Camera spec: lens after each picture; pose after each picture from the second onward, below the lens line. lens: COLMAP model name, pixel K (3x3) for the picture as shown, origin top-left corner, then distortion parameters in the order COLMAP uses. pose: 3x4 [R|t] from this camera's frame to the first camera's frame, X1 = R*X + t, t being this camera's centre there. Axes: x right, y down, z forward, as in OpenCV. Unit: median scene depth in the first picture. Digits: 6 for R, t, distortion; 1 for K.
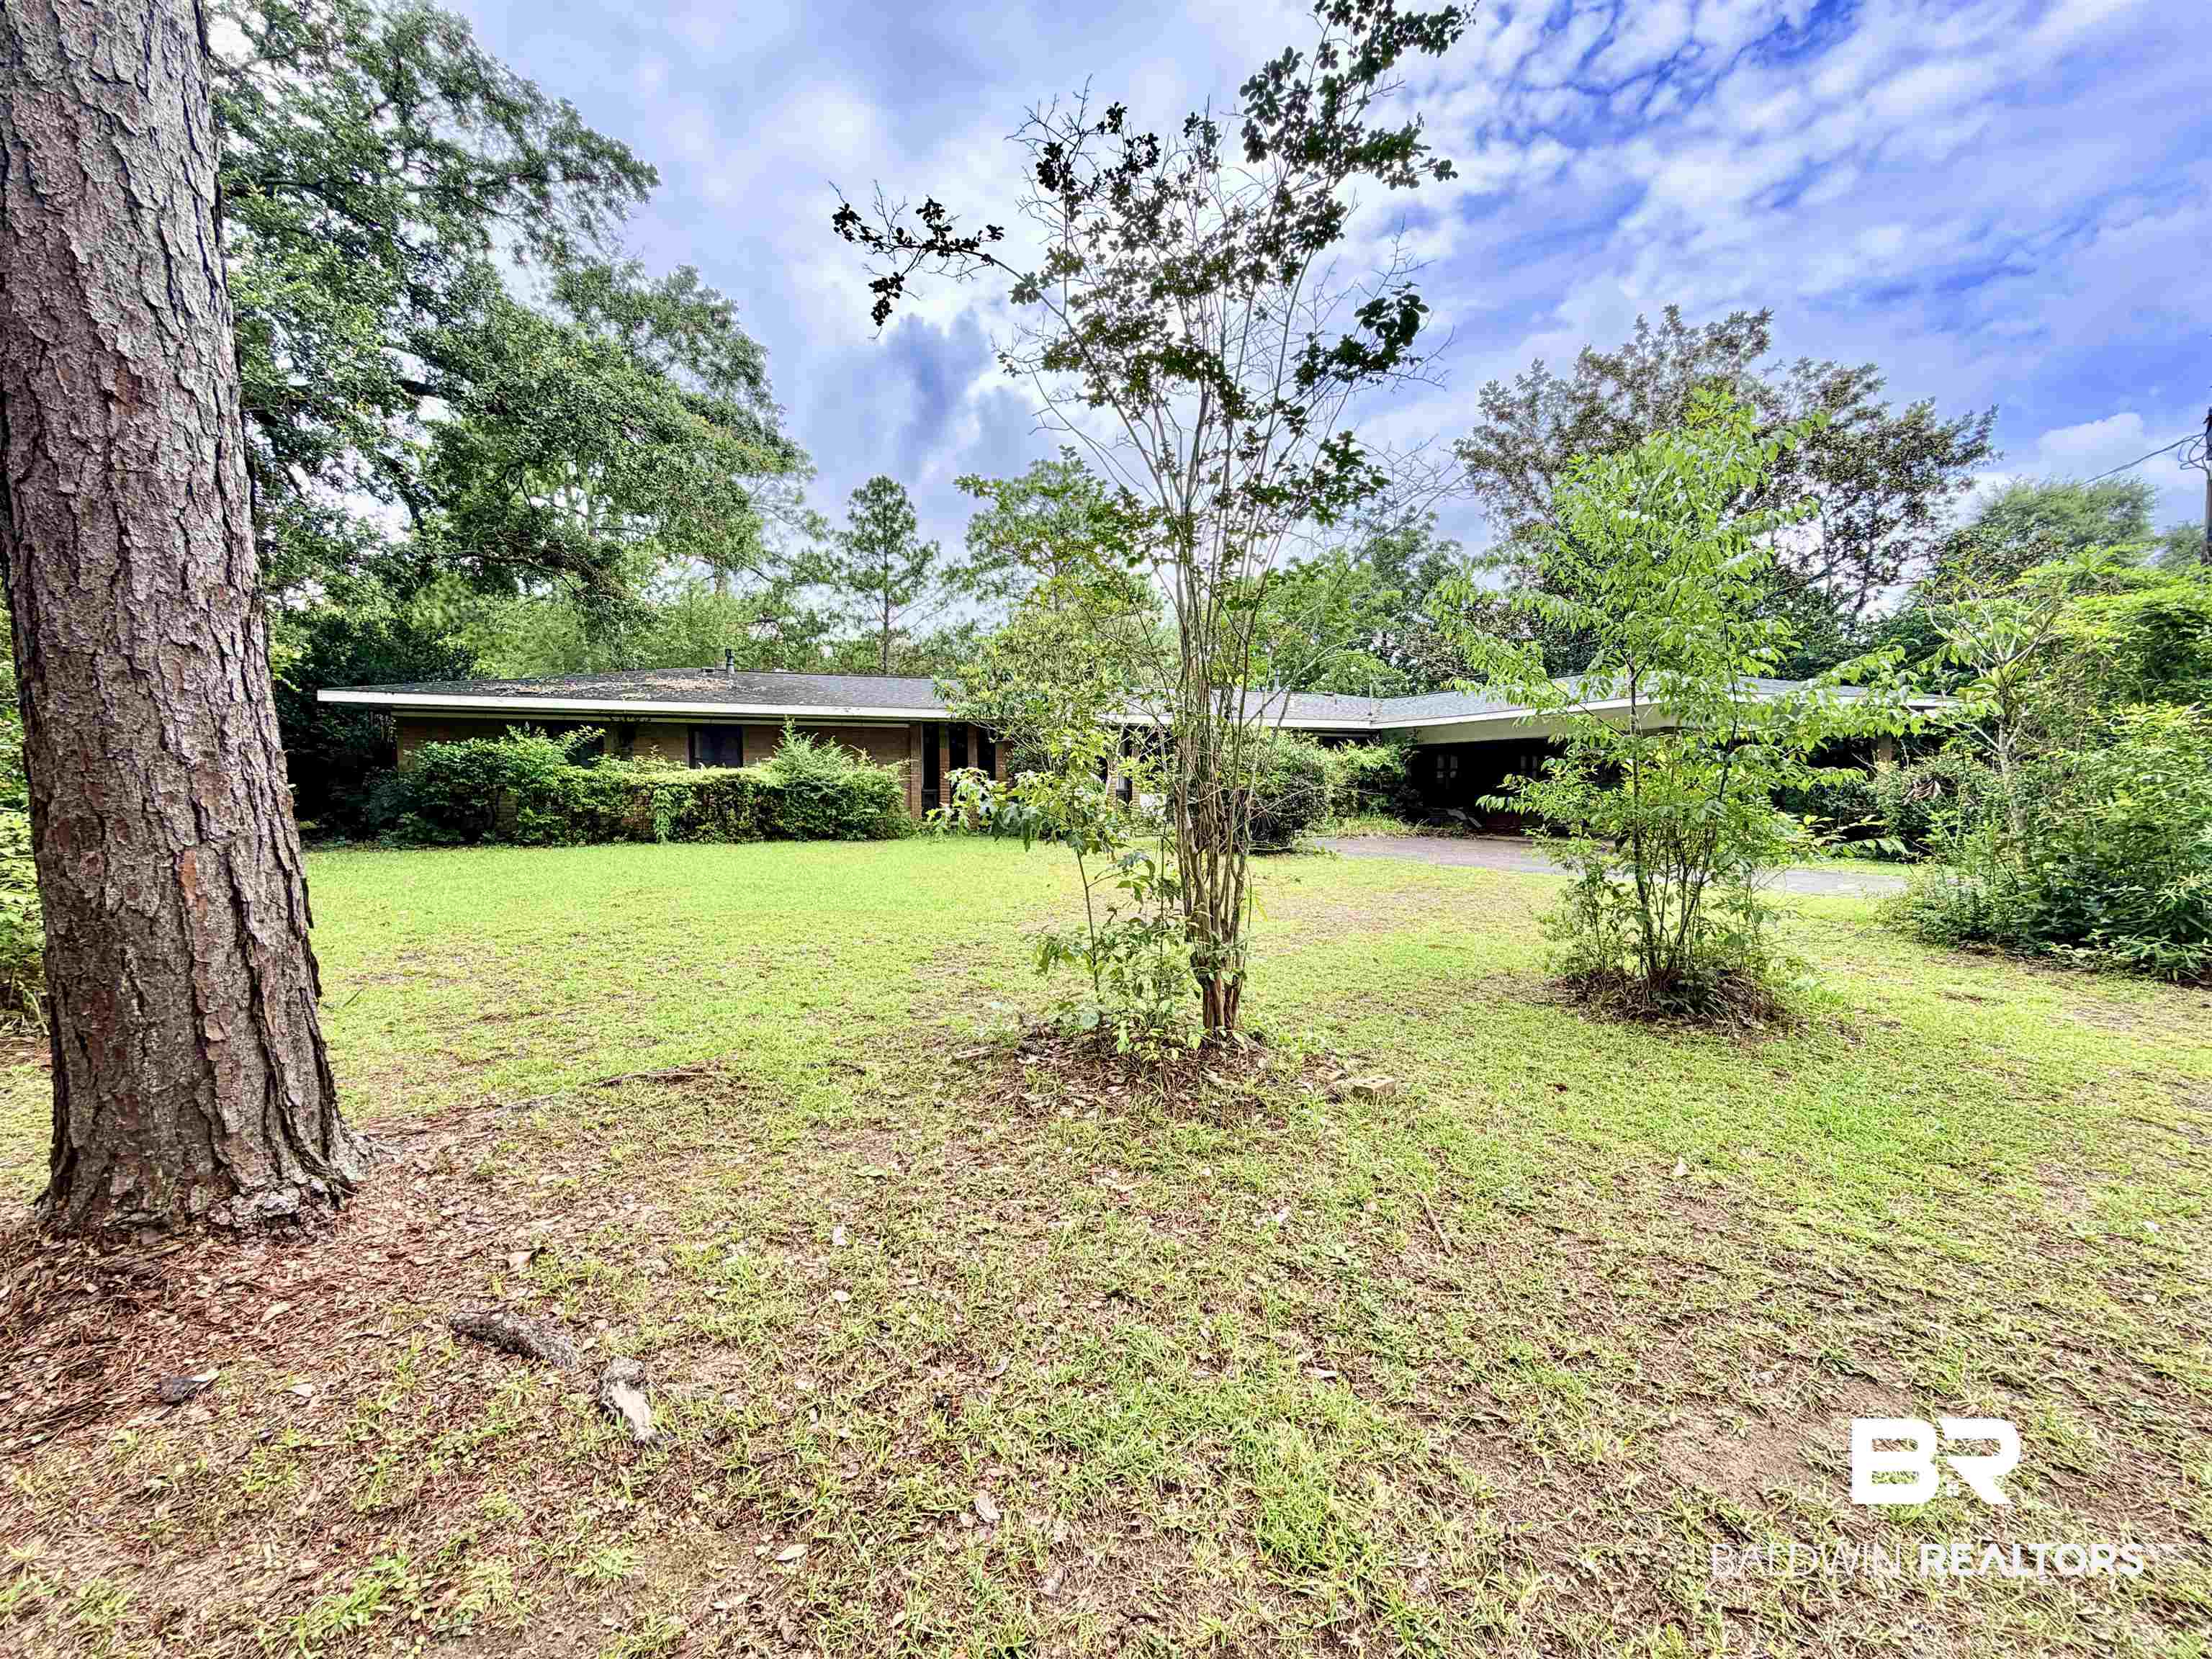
lens RADIAL K [[888.3, 0, 1106.0], [0, 888.3, 829.5], [0, 0, 1]] dist [0.027695, -0.000134]
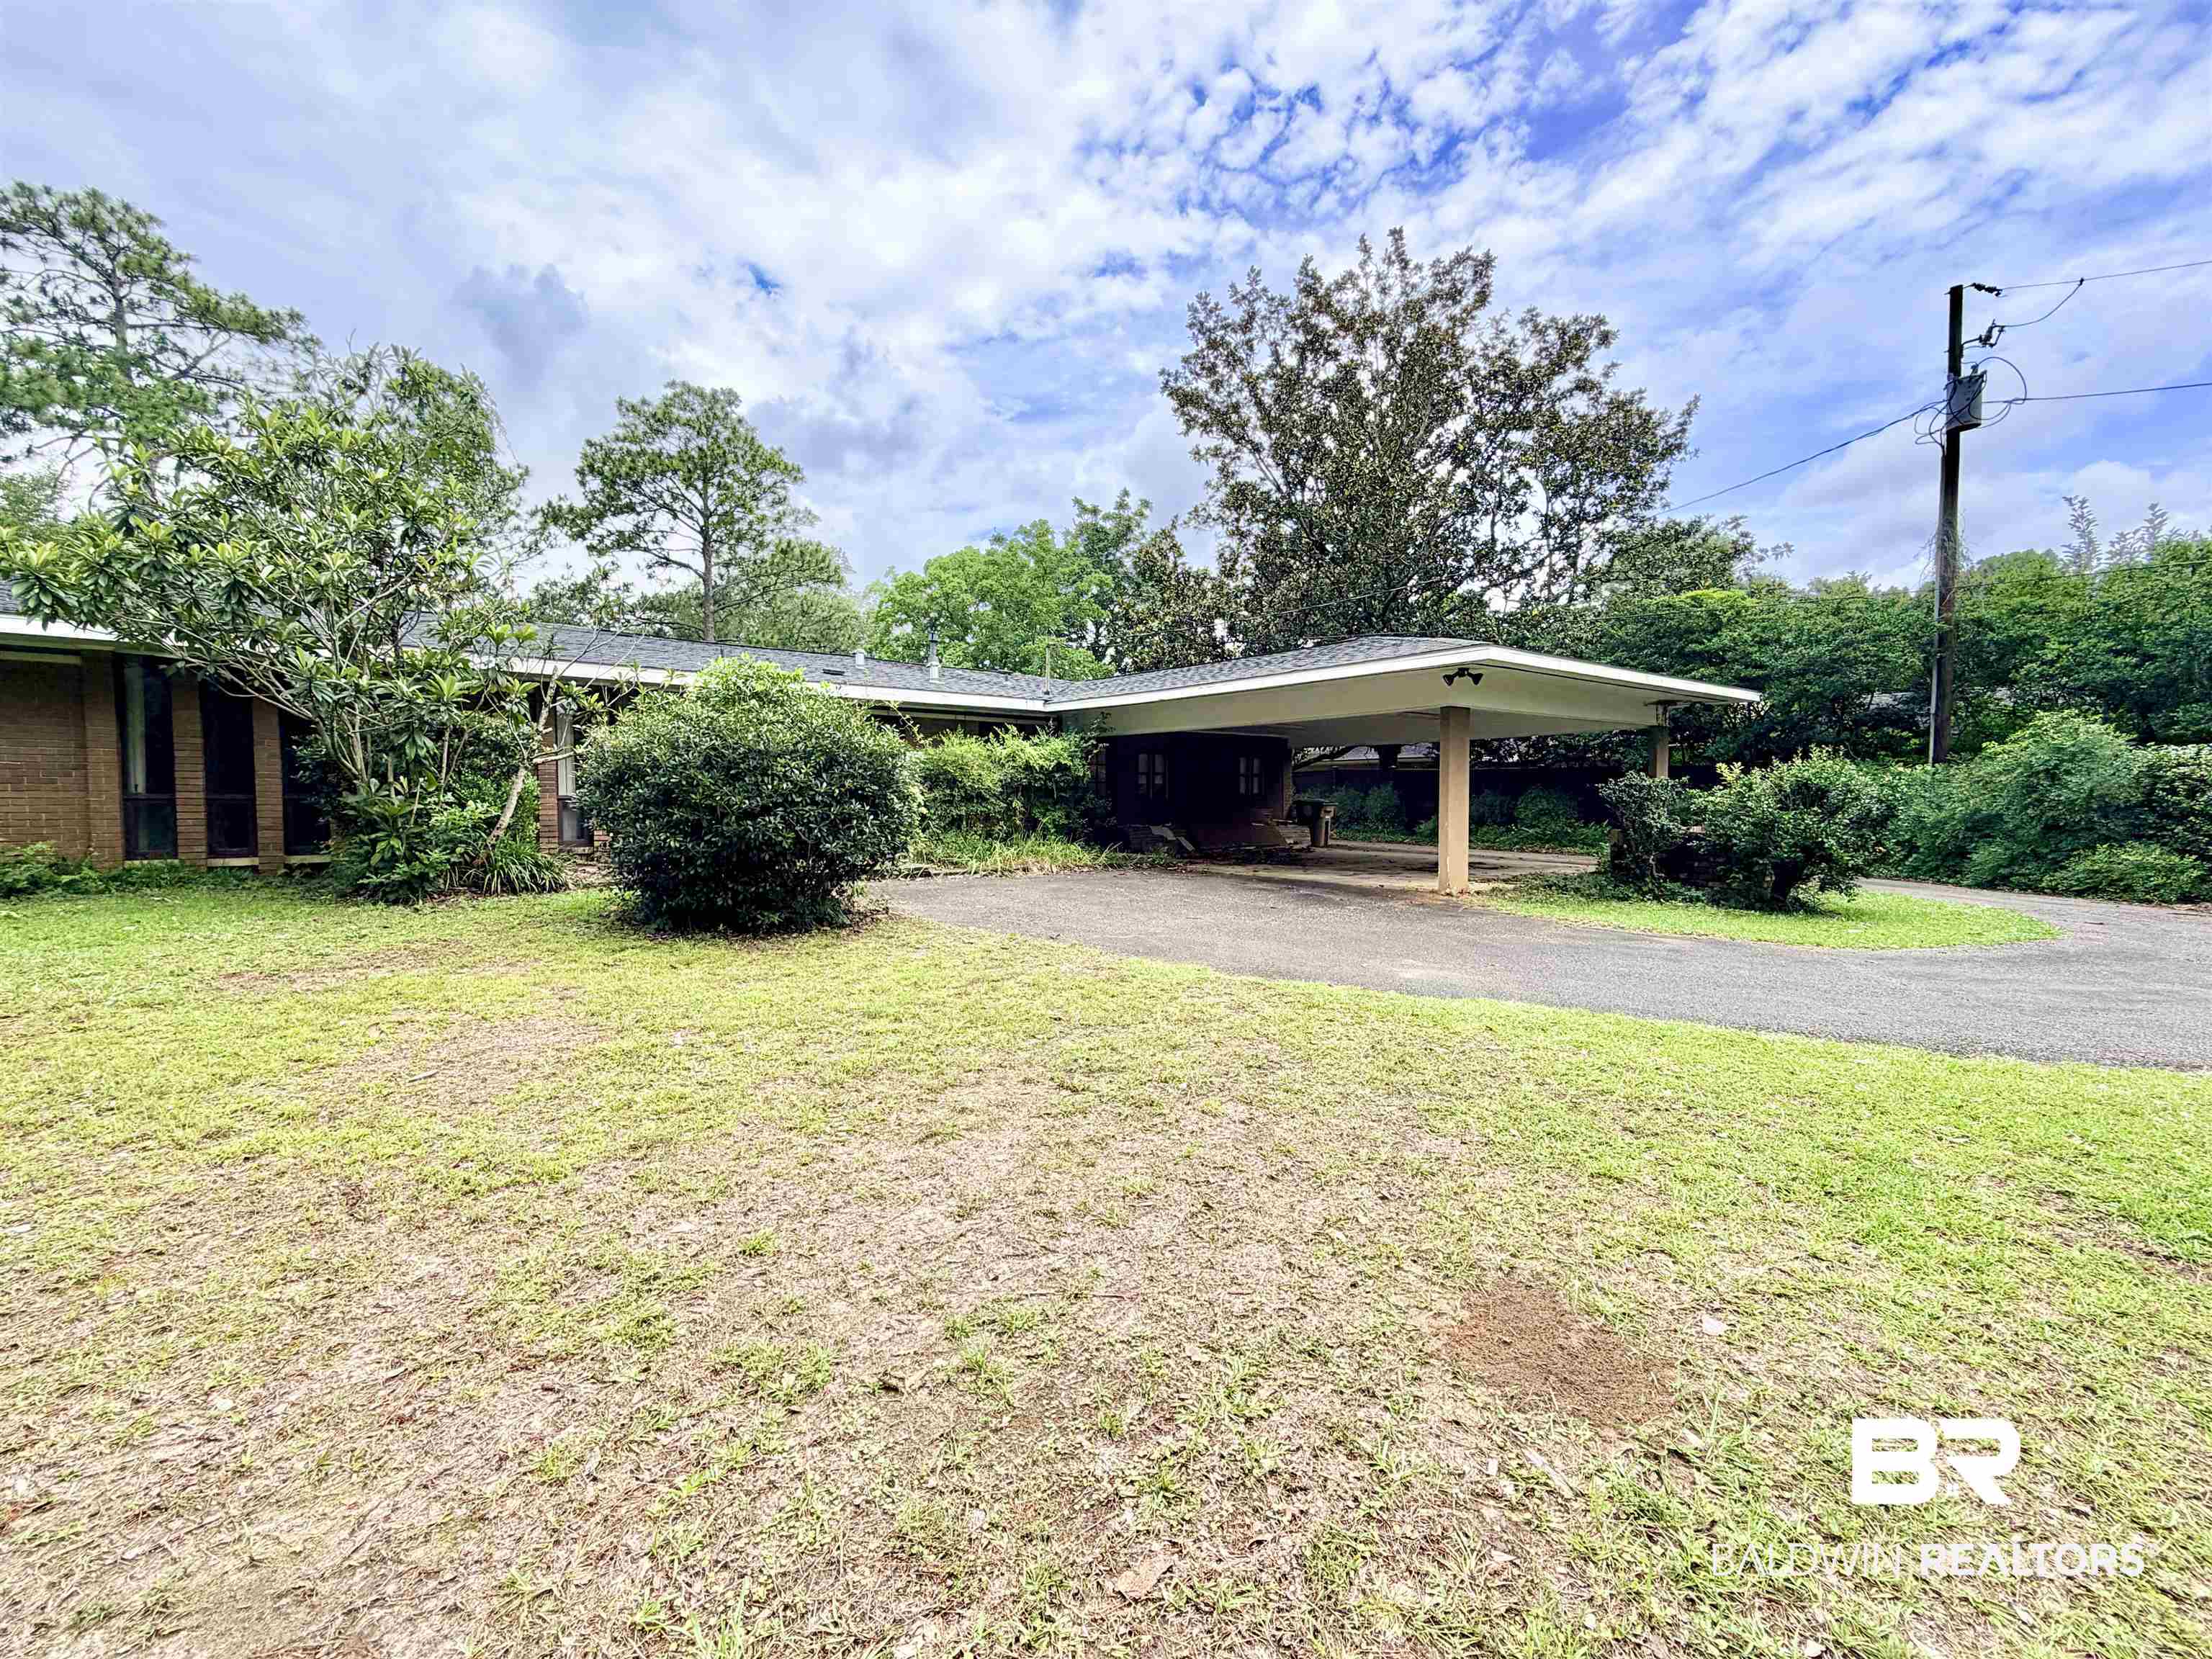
lens RADIAL K [[885.7, 0, 1097.9], [0, 885.7, 831.5], [0, 0, 1]] dist [-0.001366, -0.000290]
pose [[0.960268, 0.001105, 0.279076, 0.127080], [0.001887, 0.999944, -0.010453, -0.011256], [-0.279072, 0.010564, 0.960212, 0.287504]]
